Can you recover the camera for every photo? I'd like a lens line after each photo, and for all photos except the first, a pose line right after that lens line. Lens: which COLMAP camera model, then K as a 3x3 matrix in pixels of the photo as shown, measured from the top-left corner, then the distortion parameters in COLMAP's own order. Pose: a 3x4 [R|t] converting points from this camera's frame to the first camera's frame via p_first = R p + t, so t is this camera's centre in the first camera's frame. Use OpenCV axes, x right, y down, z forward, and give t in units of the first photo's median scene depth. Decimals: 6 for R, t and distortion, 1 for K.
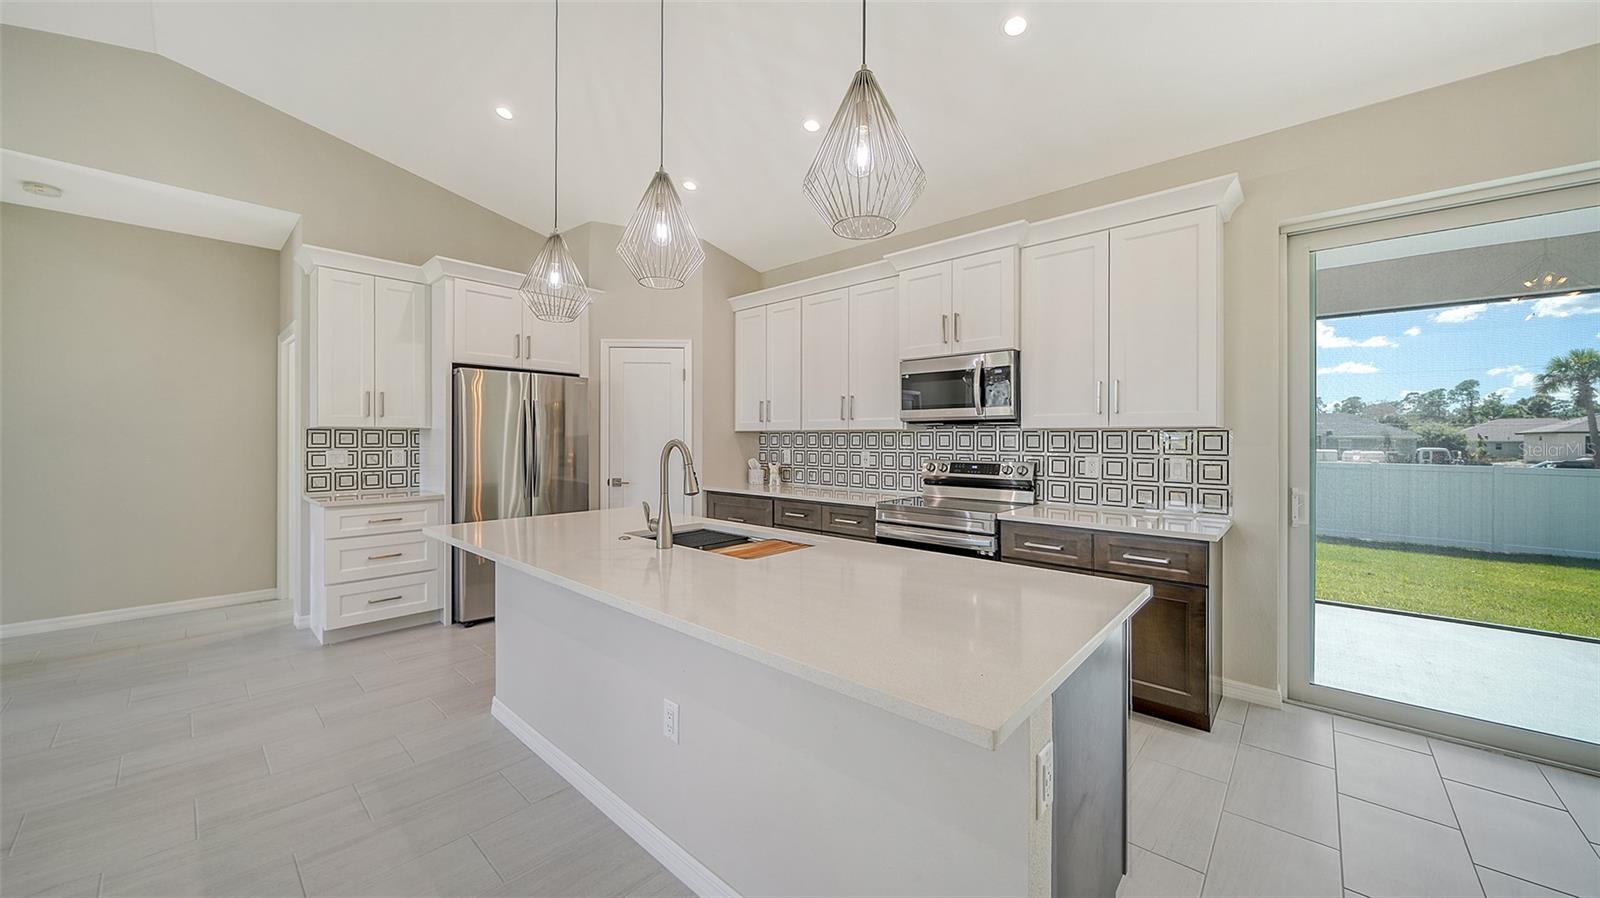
lens RADIAL K [[568.7, 0, 794.6], [0, 568.7, 441.3], [0, 0, 1]] dist [-0.002350, -0.000008]
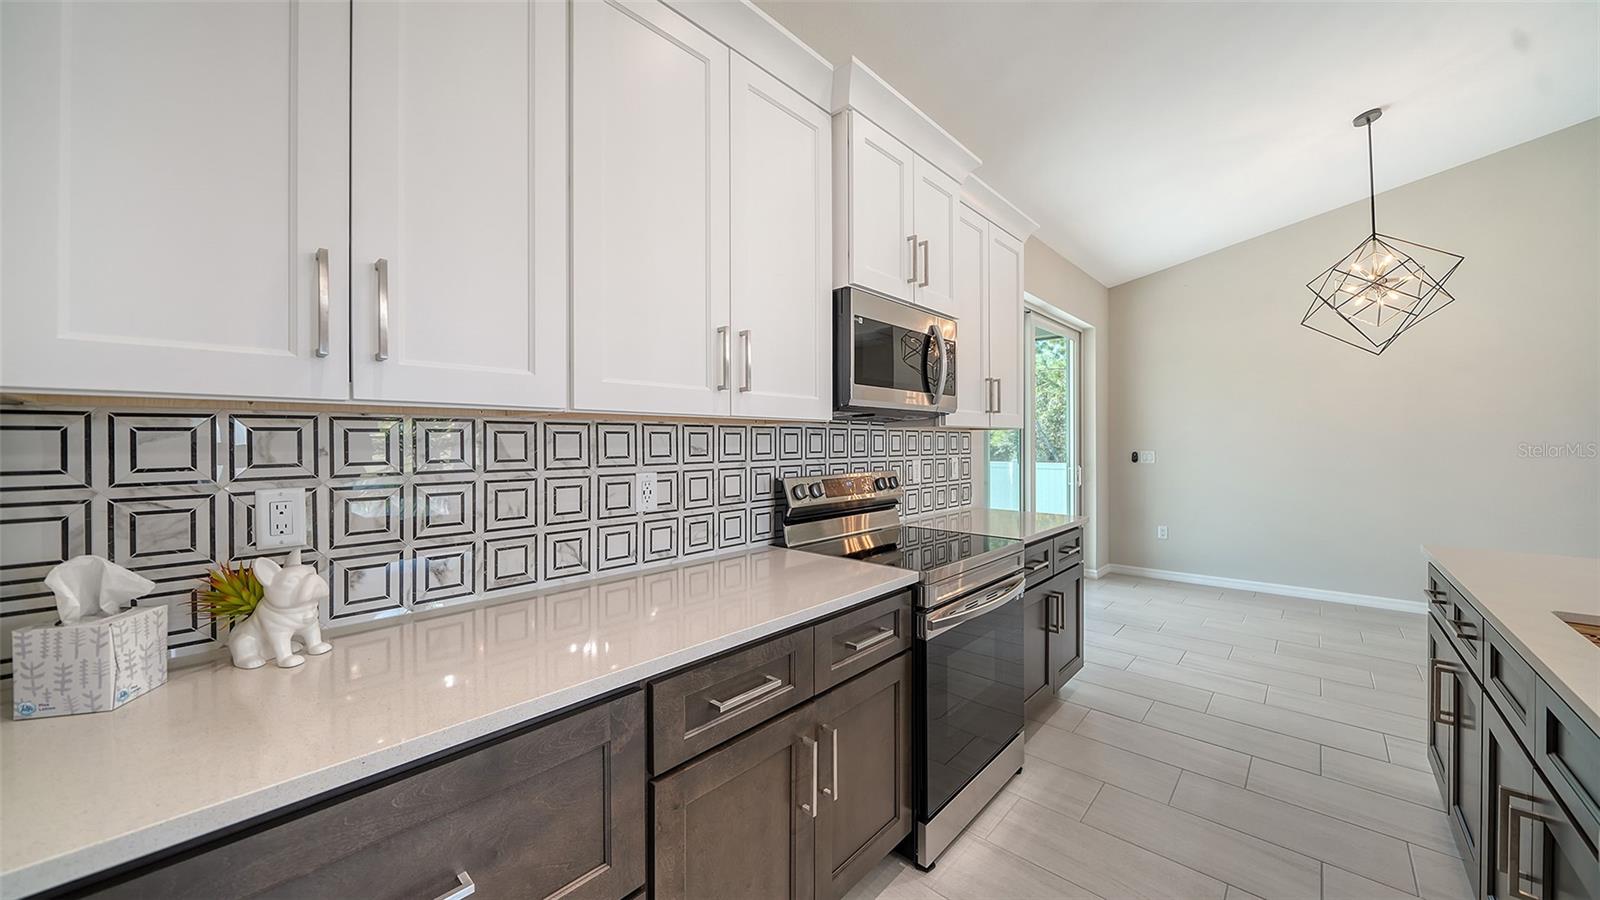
lens RADIAL K [[560.9, 0, 789.3], [0, 560.9, 444.9], [0, 0, 1]] dist [-0.001822, -0.000232]
pose [[0.017361, -0.010609, 0.999793, -0.296470], [0.005452, 0.999930, 0.010516, -0.005521], [-0.999834, 0.005268, 0.017417, 0.985008]]
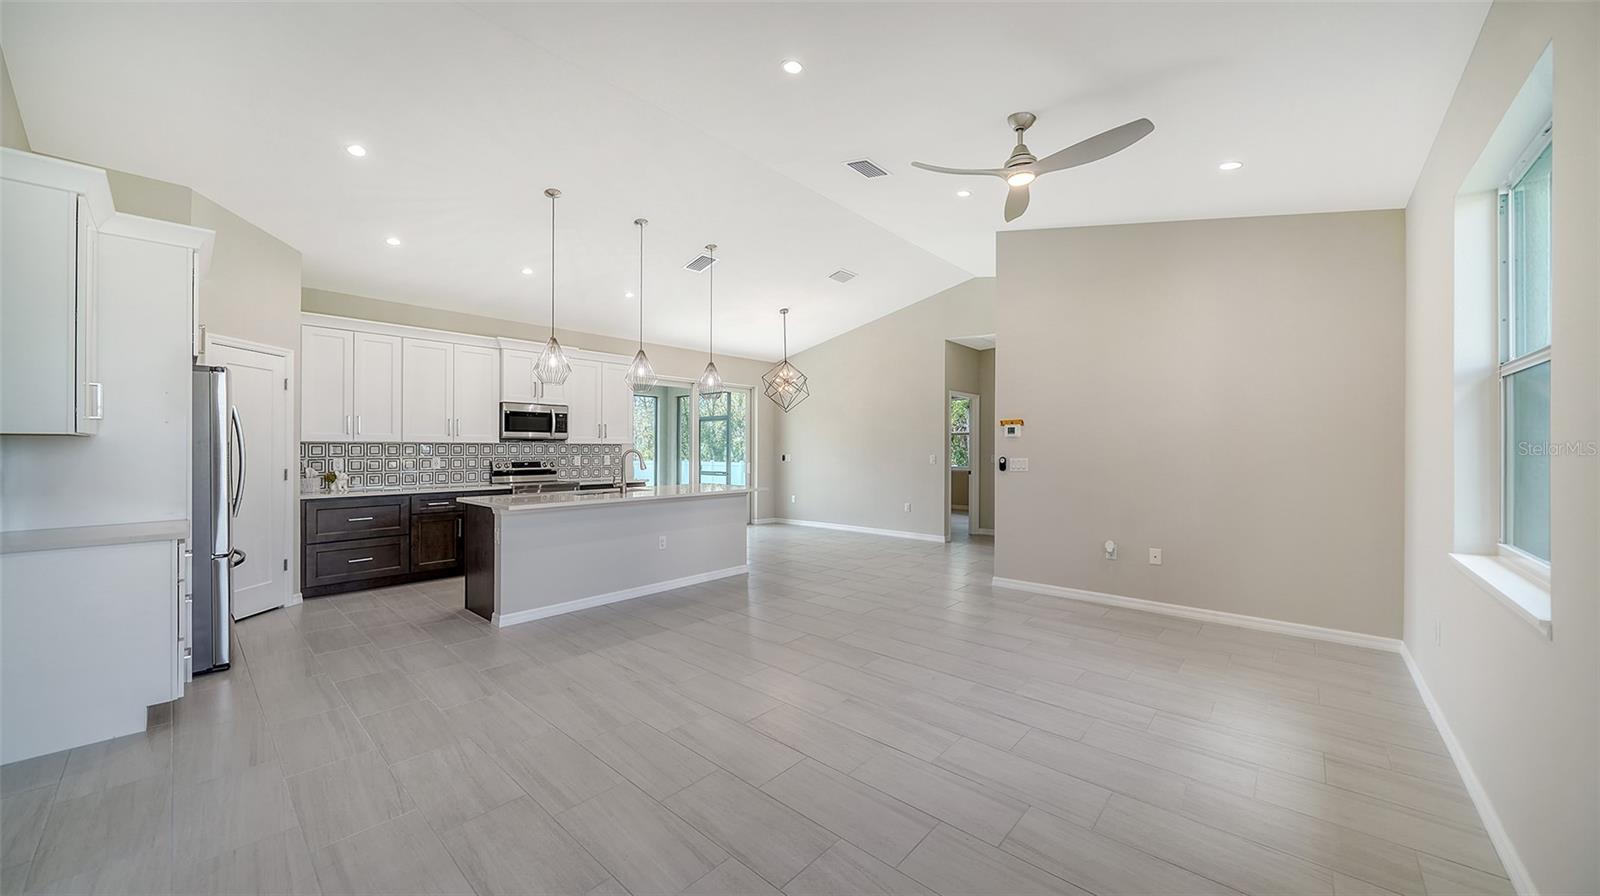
lens RADIAL K [[564.5, 0, 784.7], [0, 564.5, 448.1], [0, 0, 1]] dist [-0.002032, -0.000102]
pose [[0.008609, -0.002207, 0.999961, -1.382840], [0.004808, 0.999986, 0.002166, -0.005163], [-0.999951, 0.004789, 0.008620, 0.146106]]
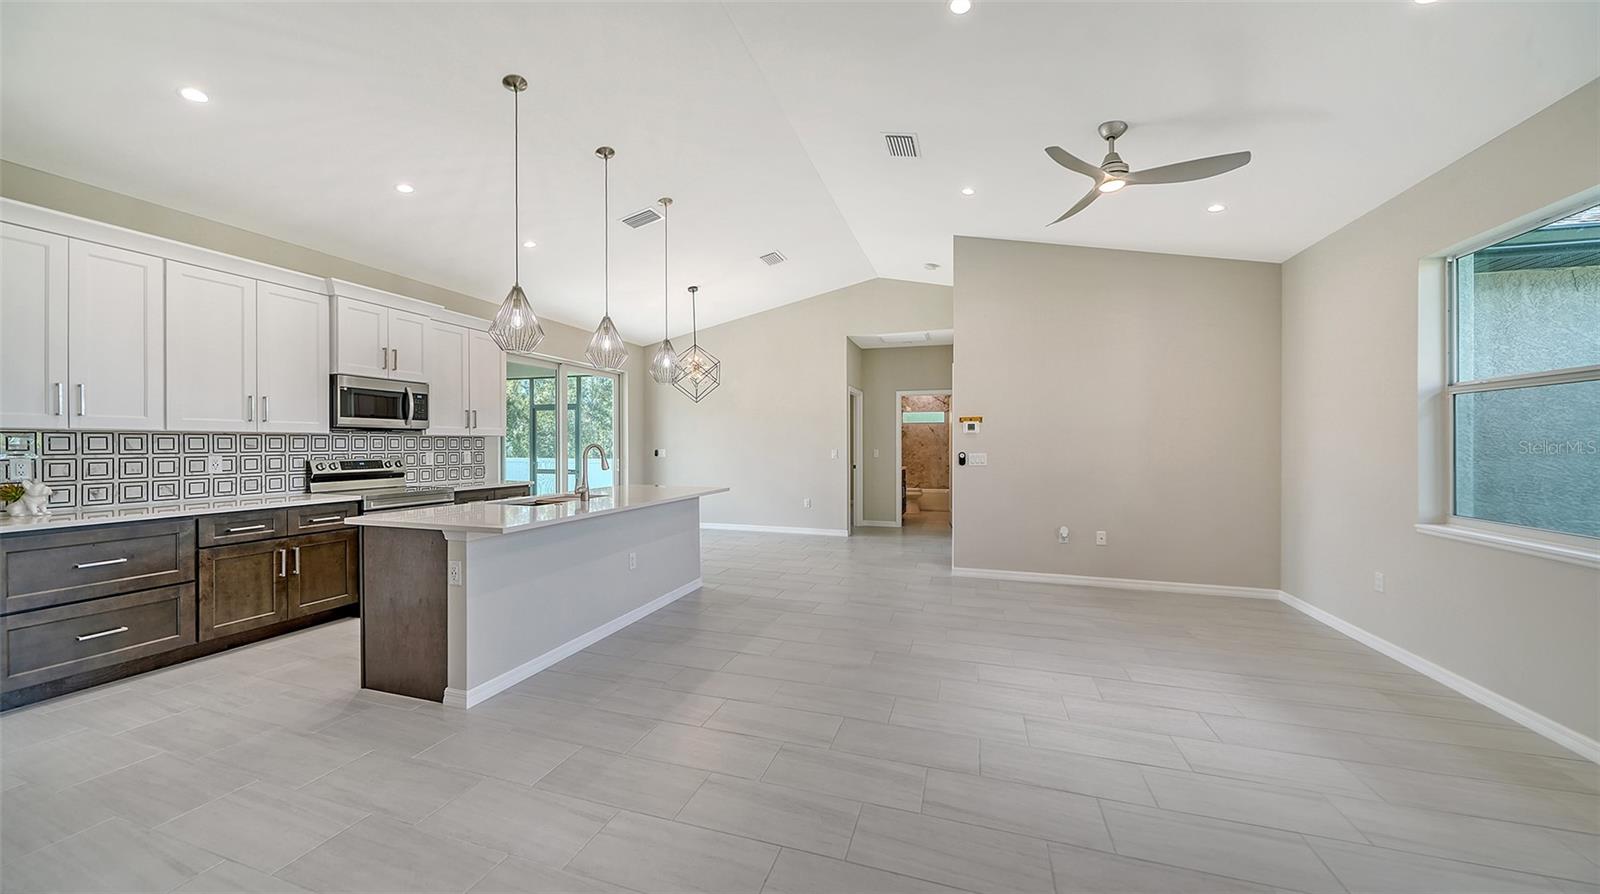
lens RADIAL K [[564.3, 0, 787.7], [0, 564.3, 446.1], [0, 0, 1]] dist [-0.000856, -0.001944]
pose [[-0.403915, -0.010124, 0.914741, -1.148568], [-0.000655, 0.999942, 0.010777, -0.008142], [-0.914796, 0.003754, -0.403898, 0.592440]]
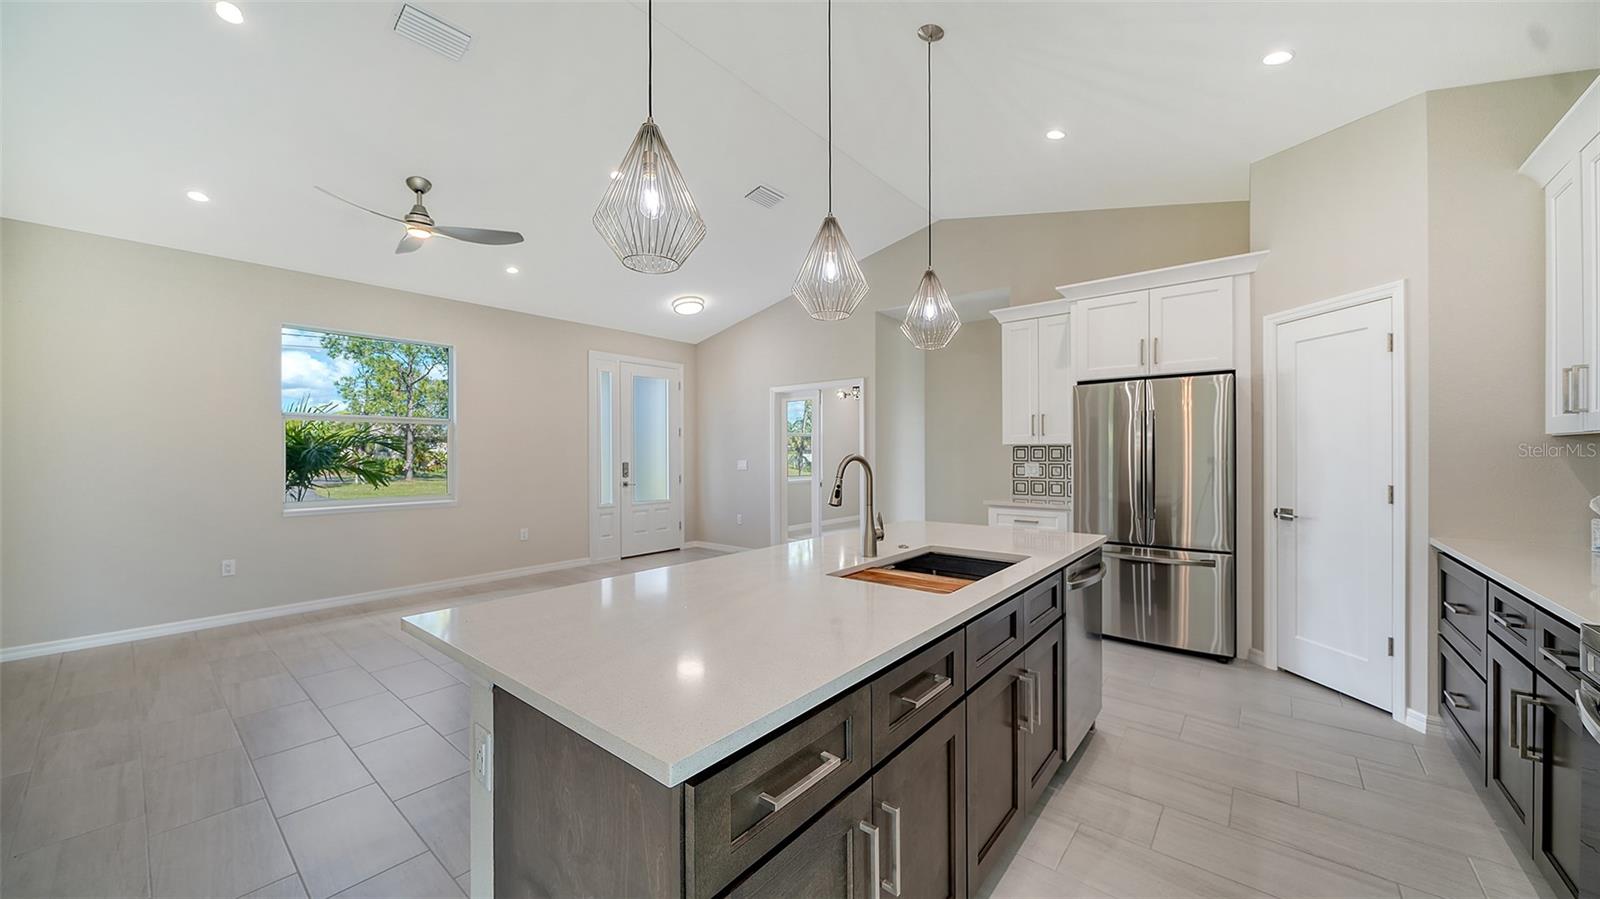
lens RADIAL K [[570.6, 0, 799.9], [0, 570.6, 456.1], [0, 0, 1]] dist [-0.001218, -0.000073]
pose [[0.048885, 0.000513, -0.998804, 0.428615], [-0.000547, 1.000000, 0.000487, 0.000096], [0.998804, 0.000523, 0.048885, 0.425609]]
